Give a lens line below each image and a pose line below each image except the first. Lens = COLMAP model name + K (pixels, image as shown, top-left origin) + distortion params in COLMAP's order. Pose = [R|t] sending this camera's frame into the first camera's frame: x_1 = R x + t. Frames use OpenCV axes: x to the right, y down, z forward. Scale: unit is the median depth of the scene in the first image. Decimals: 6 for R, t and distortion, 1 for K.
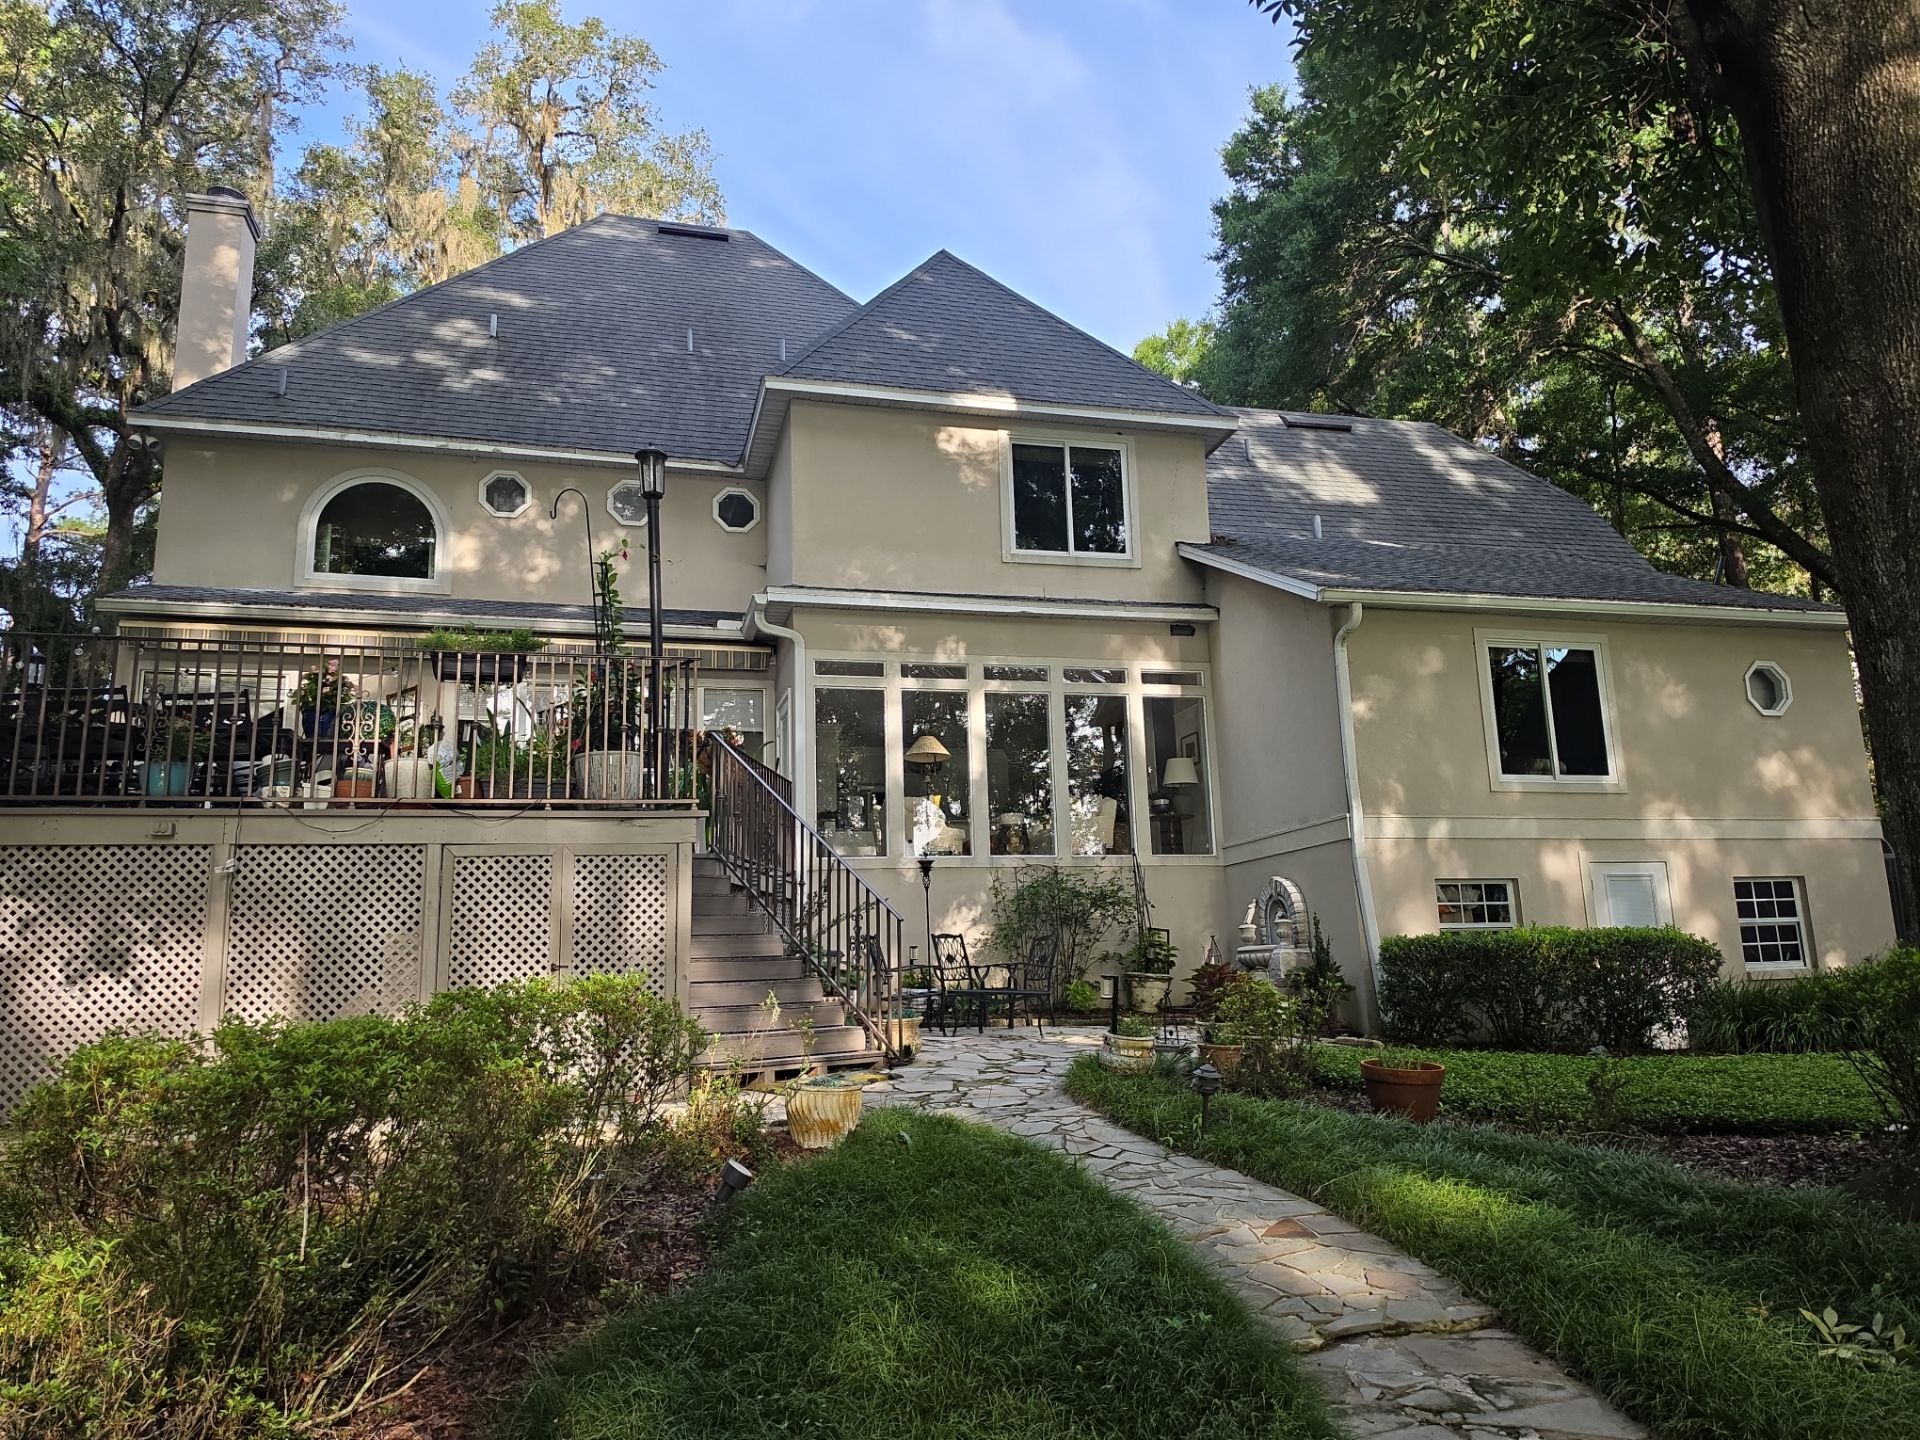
lens RADIAL K [[1348.5, 0, 967.2], [0, 1348.5, 719.3], [0, 0, 1]] dist [0.077777, -0.059851]
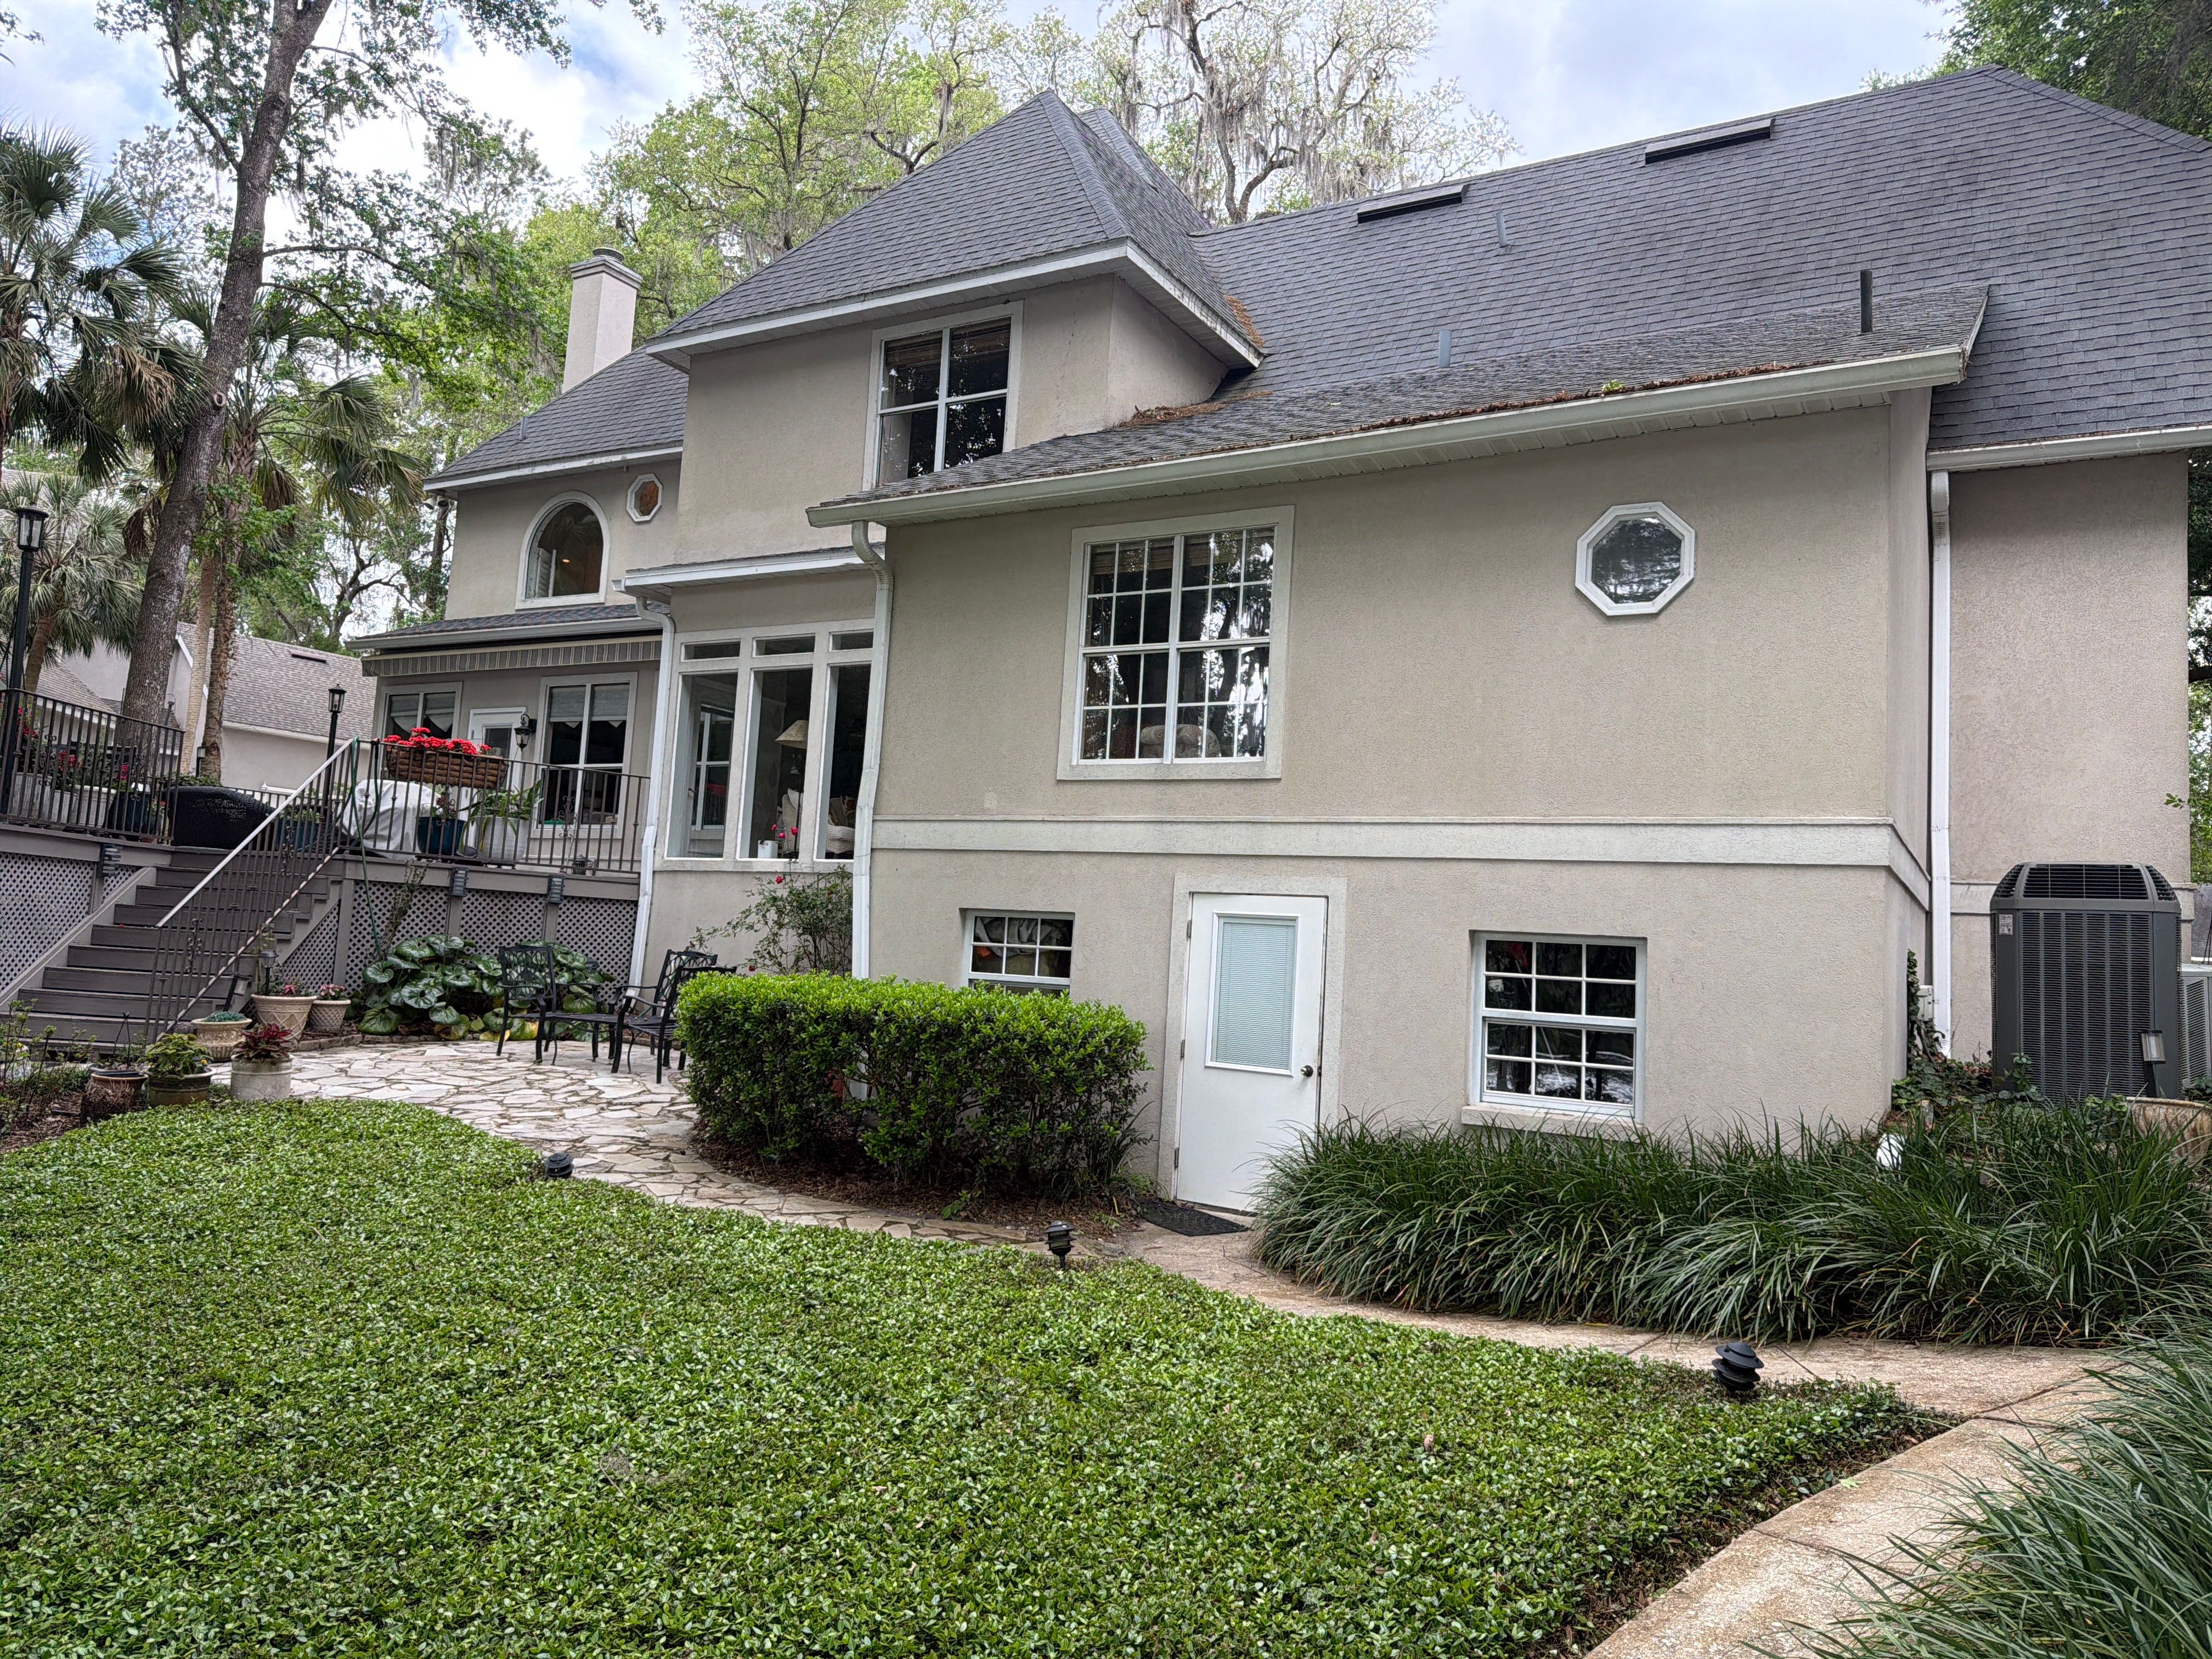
lens RADIAL K [[1621.1, 0, 1103.7], [0, 1621.1, 829.8], [0, 0, 1]] dist [0.053517, -0.026080]
pose [[0.666672, 0.013449, -0.745230, 0.905851], [0.061134, 0.995482, 0.072654, 0.019079], [0.742840, -0.093995, 0.662838, 0.455833]]
